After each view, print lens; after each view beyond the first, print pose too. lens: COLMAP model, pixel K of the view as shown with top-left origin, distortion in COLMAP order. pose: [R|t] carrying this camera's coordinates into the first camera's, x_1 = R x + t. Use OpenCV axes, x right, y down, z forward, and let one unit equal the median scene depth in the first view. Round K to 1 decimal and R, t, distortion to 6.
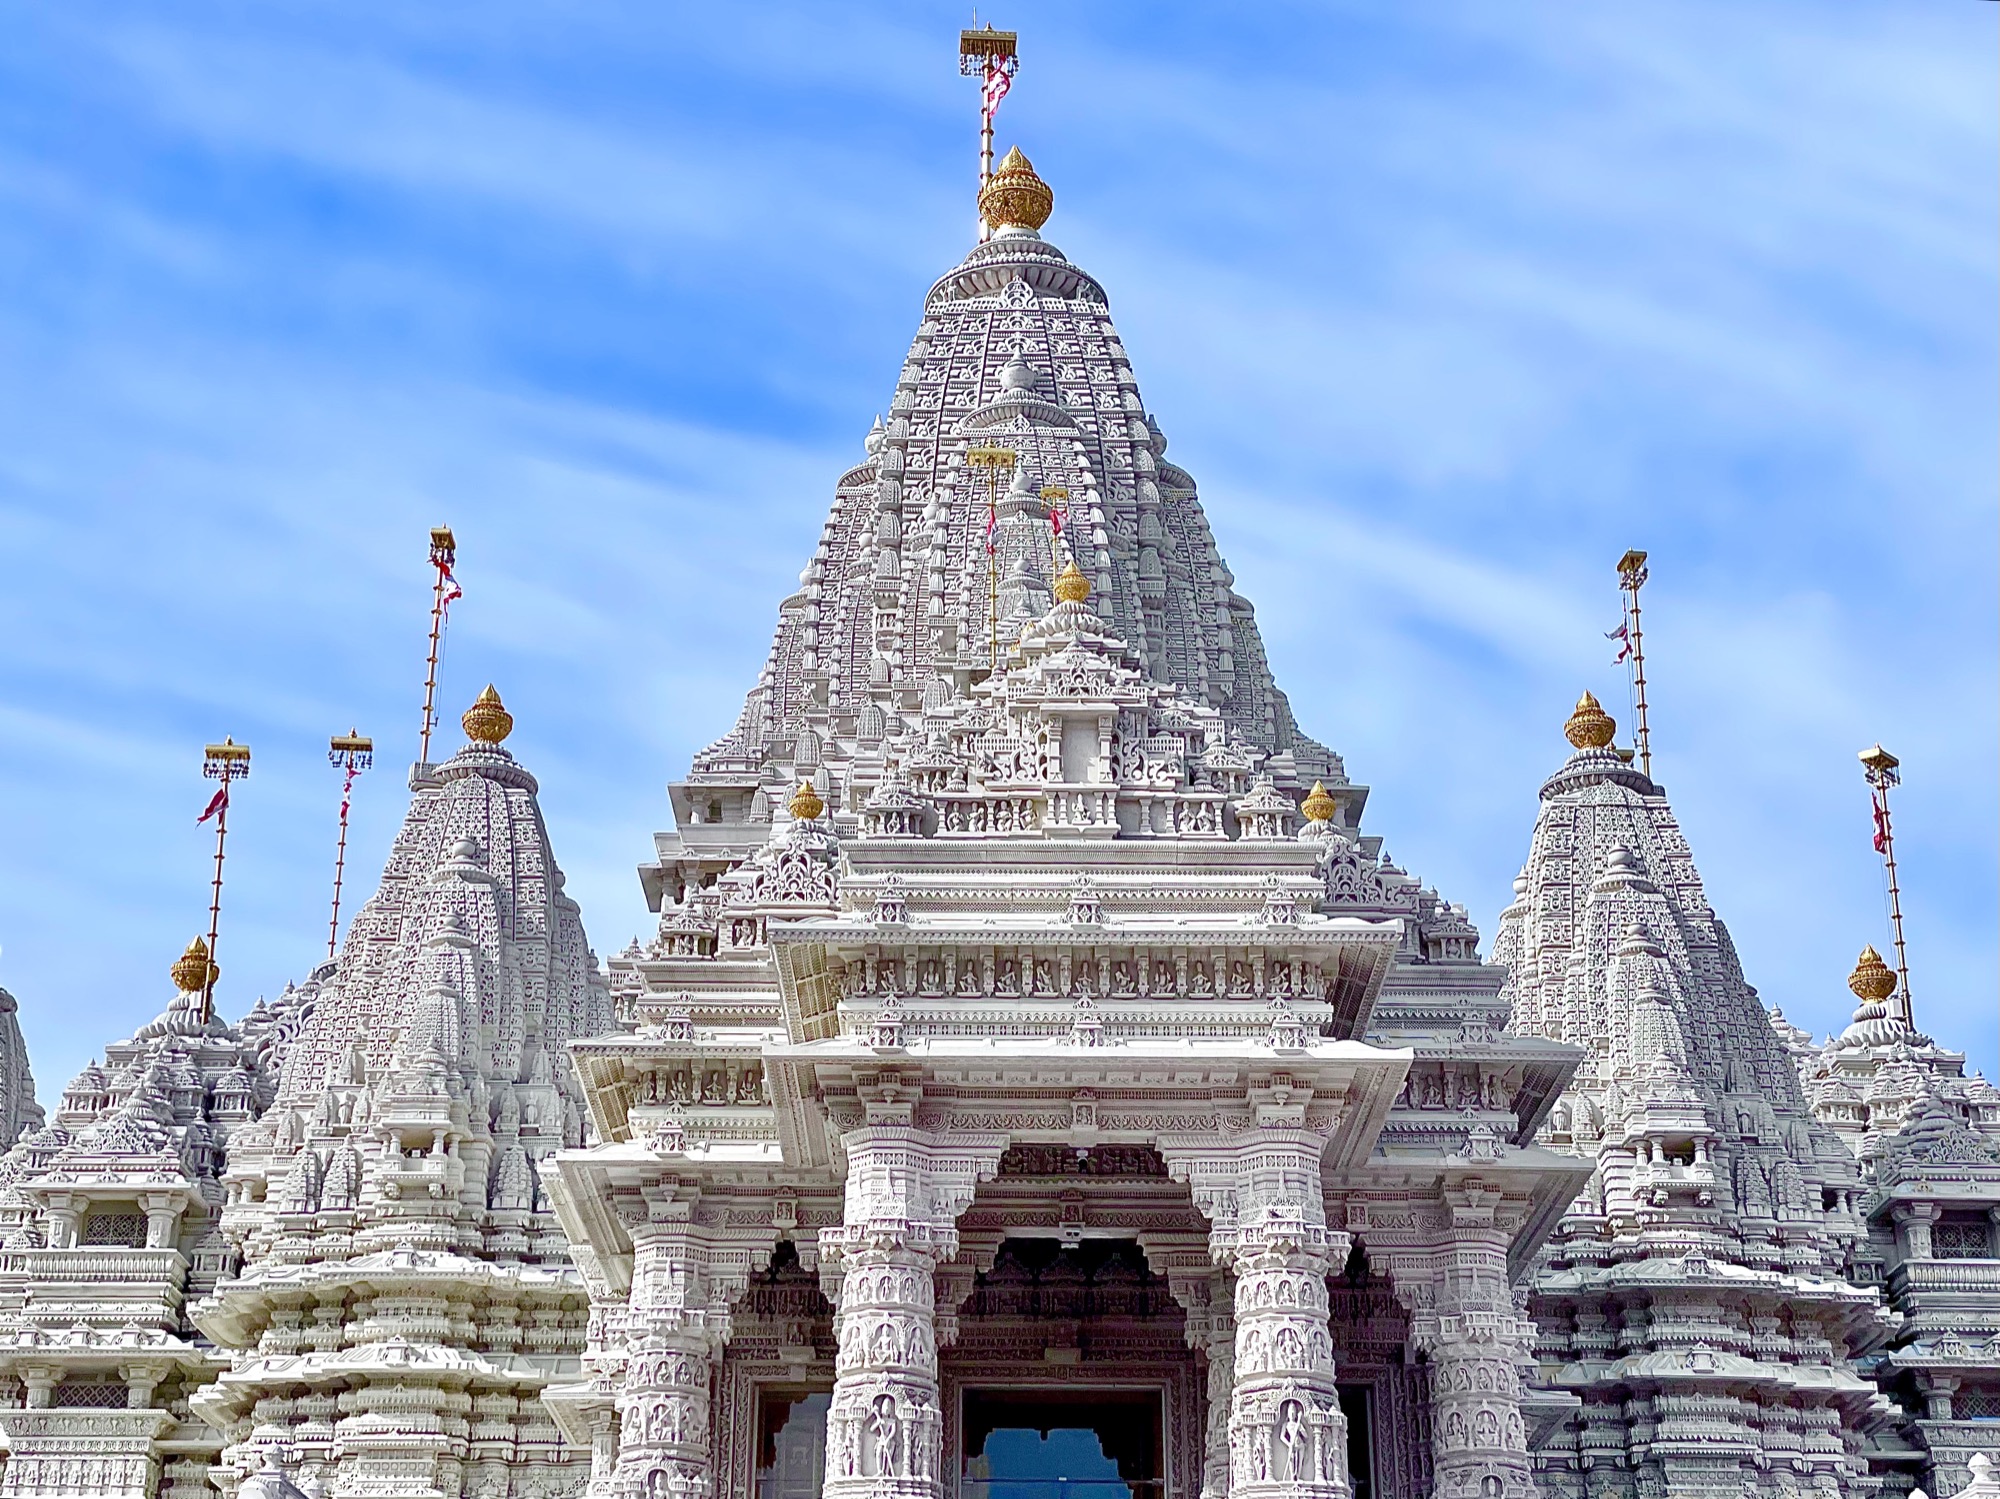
lens RADIAL K [[3244.0, 0, 985.9], [0, 3244.0, 617.5], [0, 0, 1]] dist [0.128424, -0.217937]
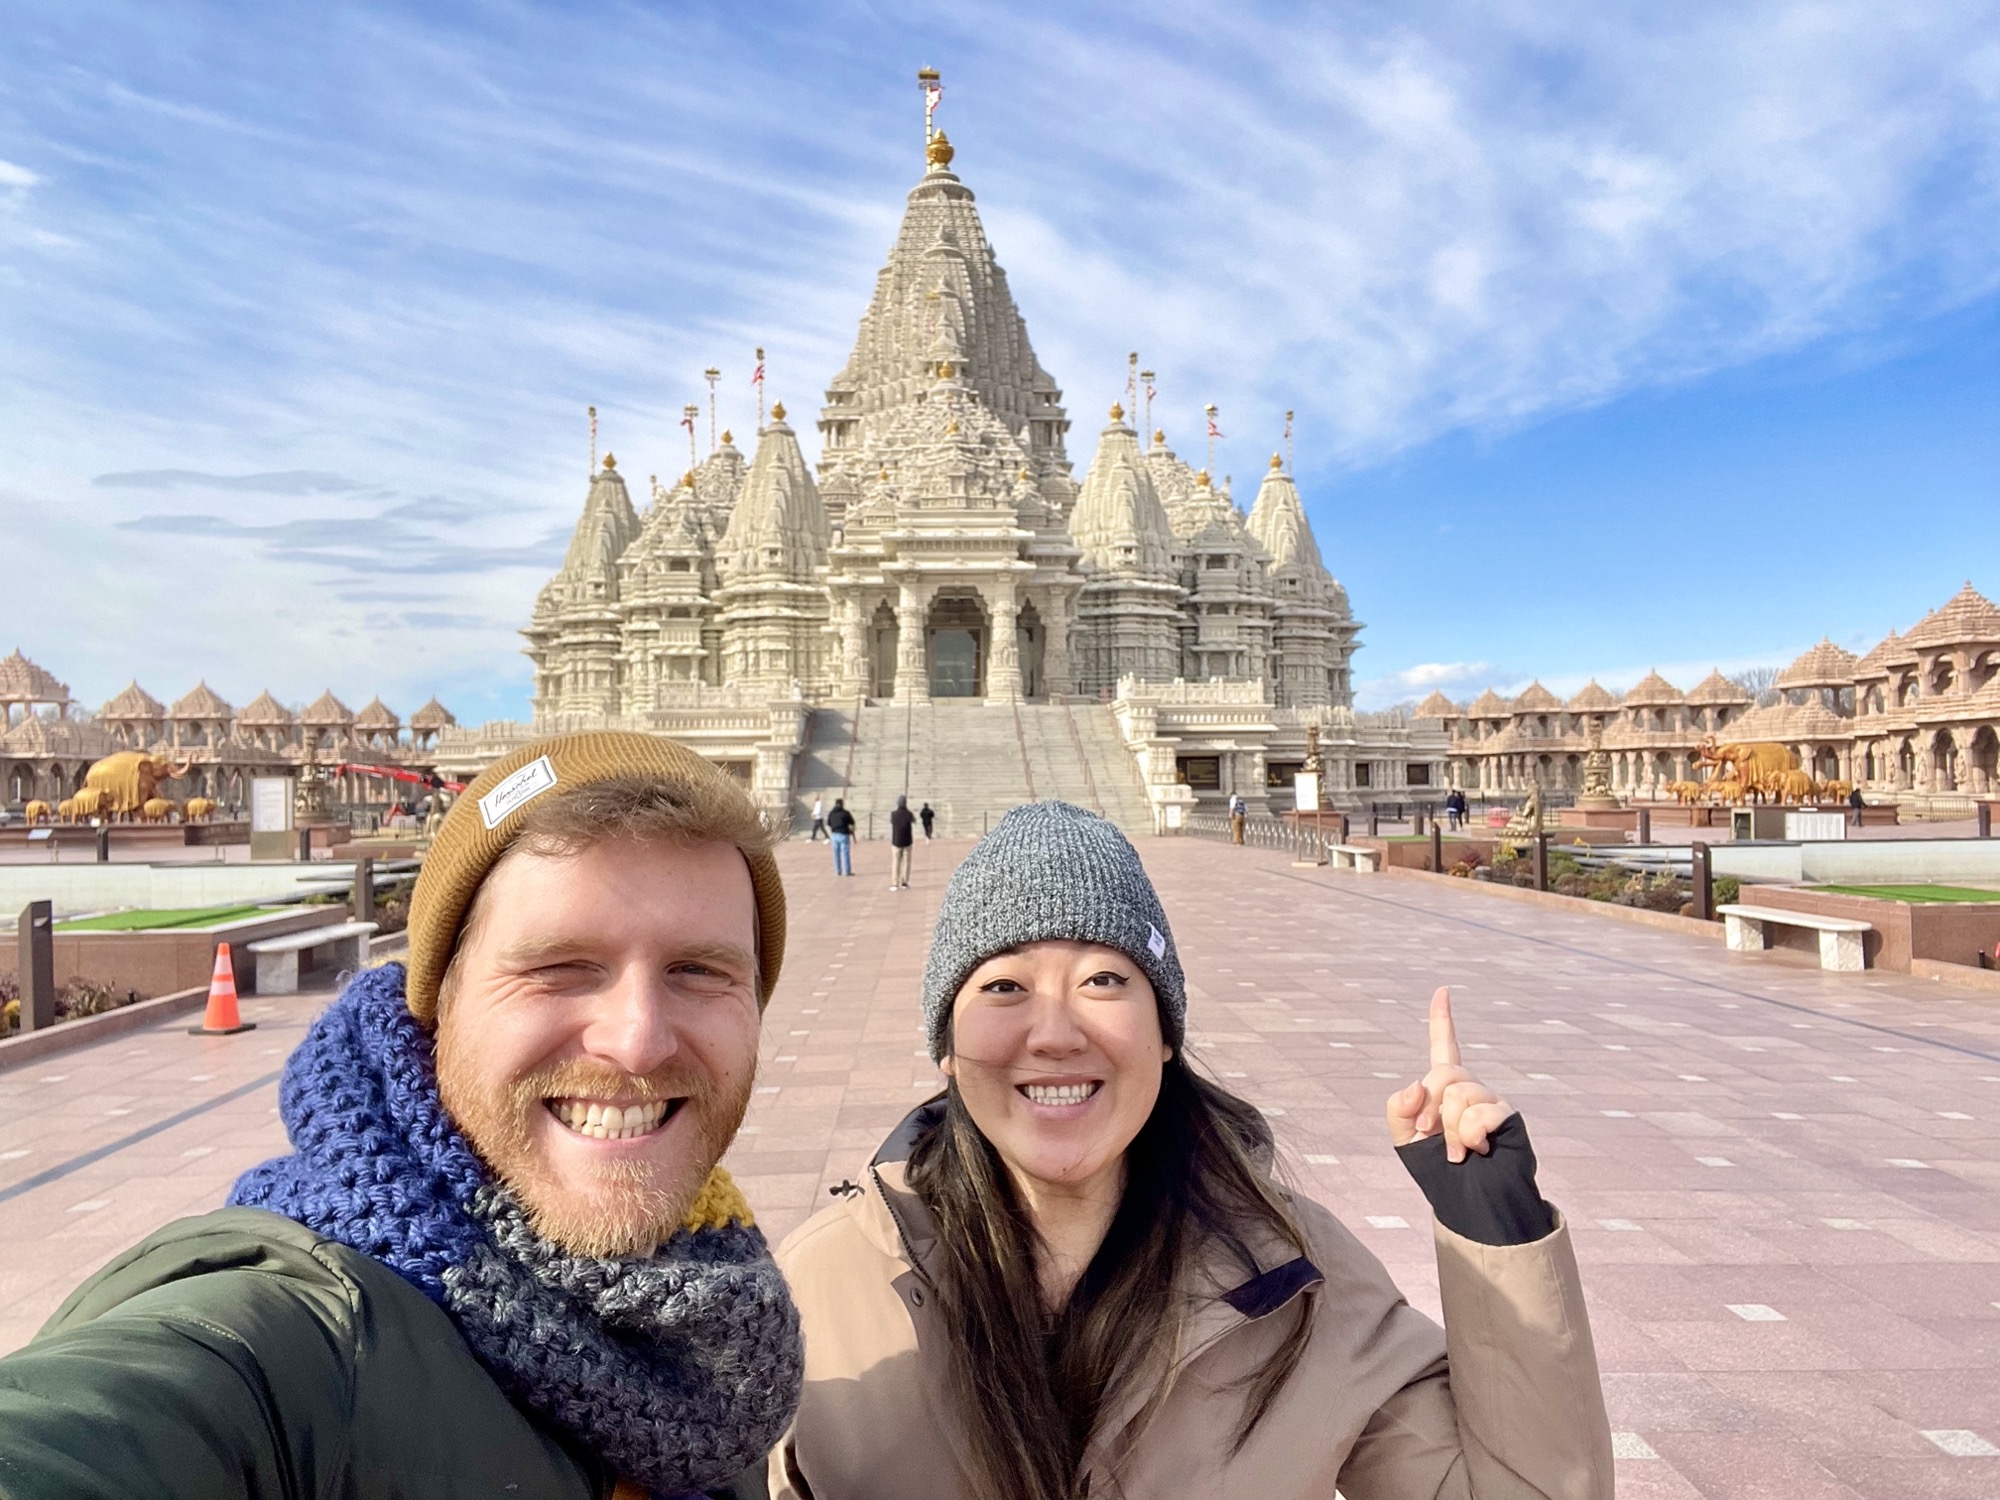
lens RADIAL K [[1442.3, 0, 1000.0], [0, 1442.3, 750.0], [0, 0, 1]] dist [0.002568, -0.000939]
pose [[0.999034, -0.014373, 0.041516, 0.003017], [-0.002677, 0.923301, 0.384067, -0.239393], [-0.043852, -0.383807, 0.922371, -0.530632]]
